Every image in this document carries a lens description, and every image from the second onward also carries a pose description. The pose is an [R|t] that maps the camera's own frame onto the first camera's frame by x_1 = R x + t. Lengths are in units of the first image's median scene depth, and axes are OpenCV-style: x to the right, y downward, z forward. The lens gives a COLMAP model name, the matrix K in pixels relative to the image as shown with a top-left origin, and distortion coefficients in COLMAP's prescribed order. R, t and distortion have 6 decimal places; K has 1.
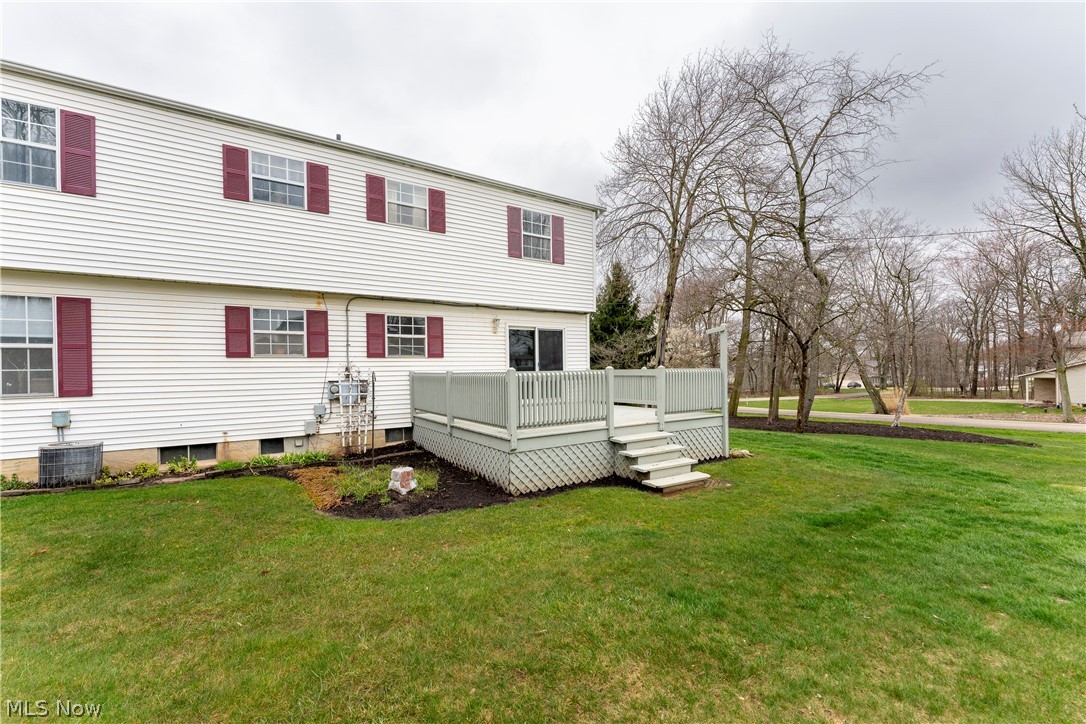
lens RADIAL K [[446.8, 0, 543.0], [0, 446.8, 362.0], [0, 0, 1]] dist [0.000170, 0.000045]
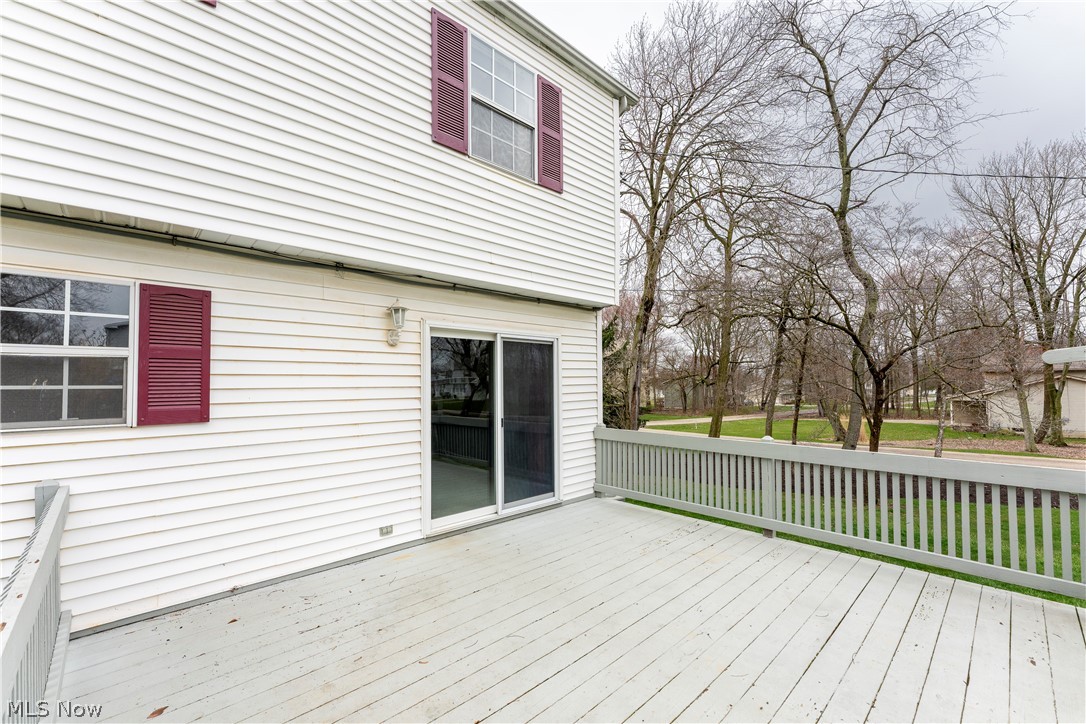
lens RADIAL K [[446.8, 0, 543.0], [0, 446.8, 362.0], [0, 0, 1]] dist [0.000170, 0.000045]
pose [[0.985364, 0.017267, 0.169587, -0.045780], [-0.011989, 0.999413, -0.032099, -0.039896], [-0.170041, 0.029596, 0.984992, 0.599757]]
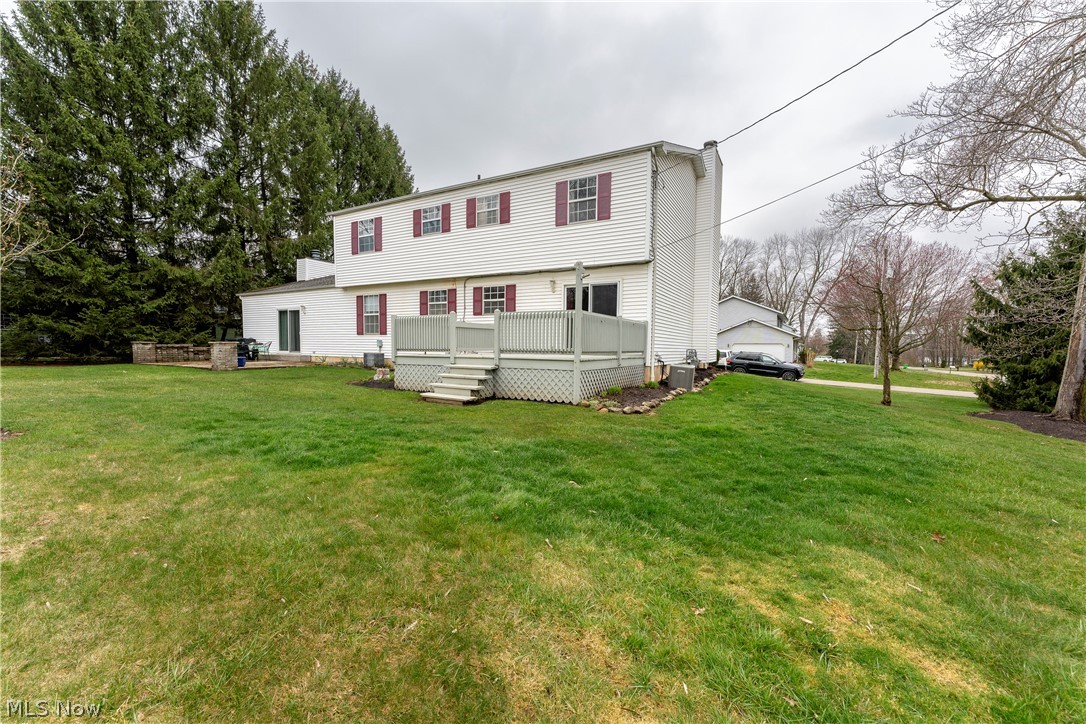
lens RADIAL K [[446.8, 0, 543.0], [0, 446.8, 362.0], [0, 0, 1]] dist [0.000170, 0.000045]
pose [[0.454308, 0.053100, -0.889261, 0.948291], [0.001651, 0.998170, 0.060446, 0.049957], [0.890843, -0.028929, 0.453389, 0.405834]]
